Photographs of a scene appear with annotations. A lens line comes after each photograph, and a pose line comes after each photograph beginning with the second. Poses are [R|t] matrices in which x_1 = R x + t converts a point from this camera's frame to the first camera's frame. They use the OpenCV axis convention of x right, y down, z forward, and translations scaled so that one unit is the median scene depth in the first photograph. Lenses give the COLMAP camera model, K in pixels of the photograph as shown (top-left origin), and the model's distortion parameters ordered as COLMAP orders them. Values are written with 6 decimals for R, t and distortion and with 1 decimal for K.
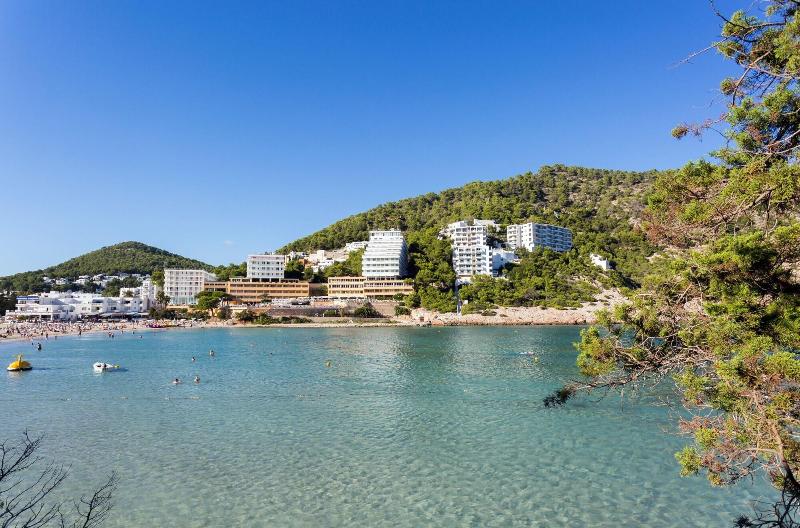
lens RADIAL K [[440.1, 0, 402.0], [0, 440.1, 260.8], [0, 0, 1]] dist [-0.006933, -0.000043]
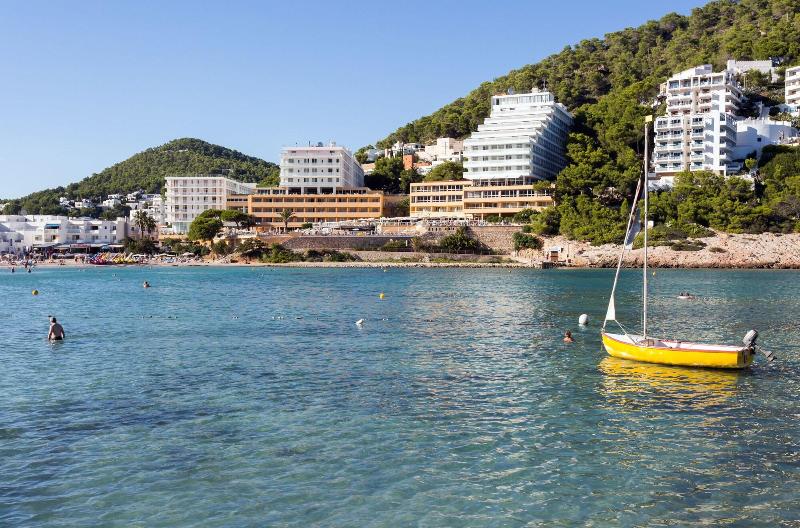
lens RADIAL K [[802.1, 0, 403.0], [0, 802.1, 266.7], [0, 0, 1]] dist [-0.000274, 0.000000]
pose [[0.951759, 0.009402, -0.306704, 0.135162], [0.030858, 0.991531, 0.126153, 0.013707], [0.305292, -0.129532, 0.943408, 0.019343]]
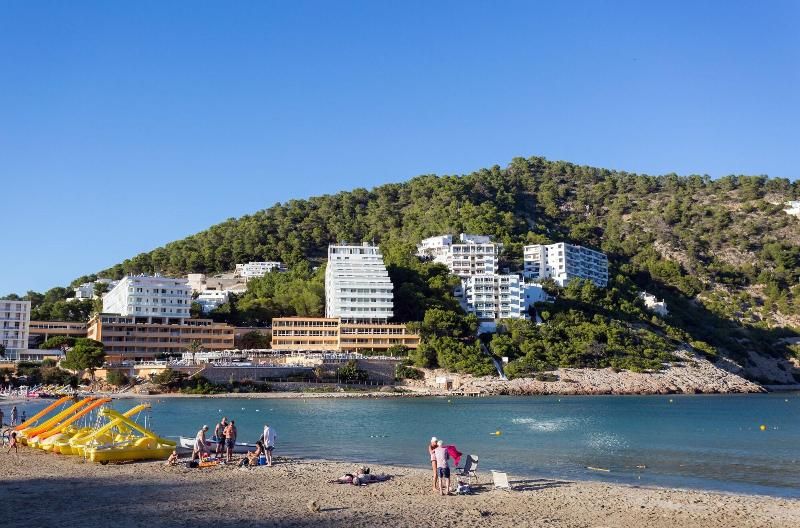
lens RADIAL K [[710.3, 0, 397.9], [0, 710.3, 262.6], [0, 0, 1]] dist [0.012926, -0.000042]
pose [[0.978479, 0.036544, 0.203086, -0.194908], [-0.026314, 0.998256, -0.052849, 0.008610], [-0.204663, 0.046367, 0.977734, -0.000879]]
